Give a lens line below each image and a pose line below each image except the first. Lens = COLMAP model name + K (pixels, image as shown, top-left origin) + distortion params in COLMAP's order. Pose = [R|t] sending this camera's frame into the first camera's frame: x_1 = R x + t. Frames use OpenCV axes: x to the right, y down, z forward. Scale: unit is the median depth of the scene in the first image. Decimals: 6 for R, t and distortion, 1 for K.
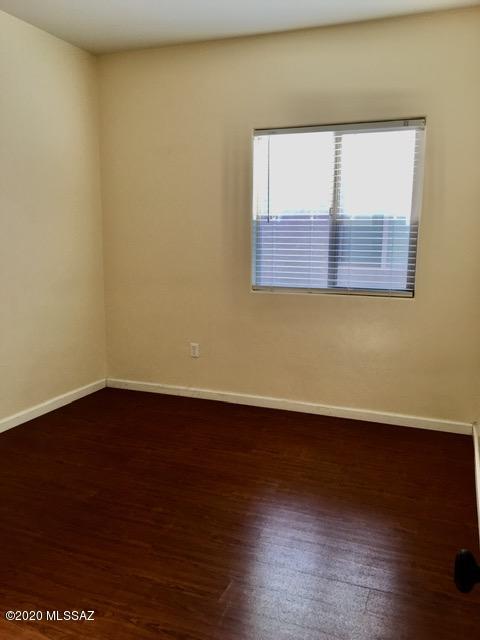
lens RADIAL K [[540.9, 0, 242.4], [0, 540.9, 322.3], [0, 0, 1]] dist [0.073369, -0.096967]
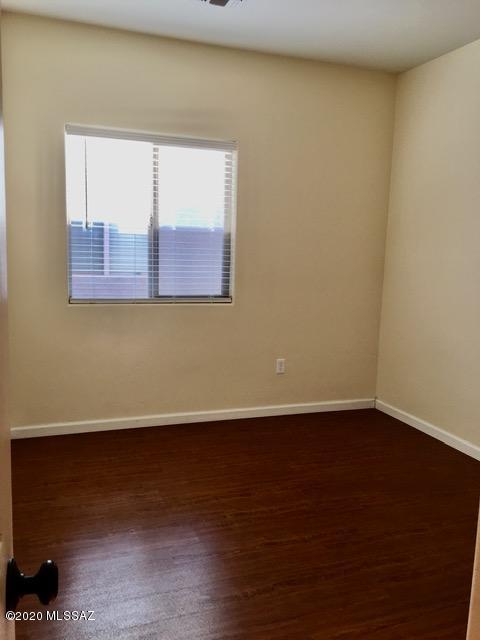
lens RADIAL K [[540.9, 0, 241.8], [0, 540.9, 318.0], [0, 0, 1]] dist [0.073369, -0.096967]
pose [[0.748949, -0.073807, 0.658505, -0.369840], [0.084435, 0.996306, 0.015637, -0.026700], [-0.657227, 0.043889, 0.752414, 0.145923]]
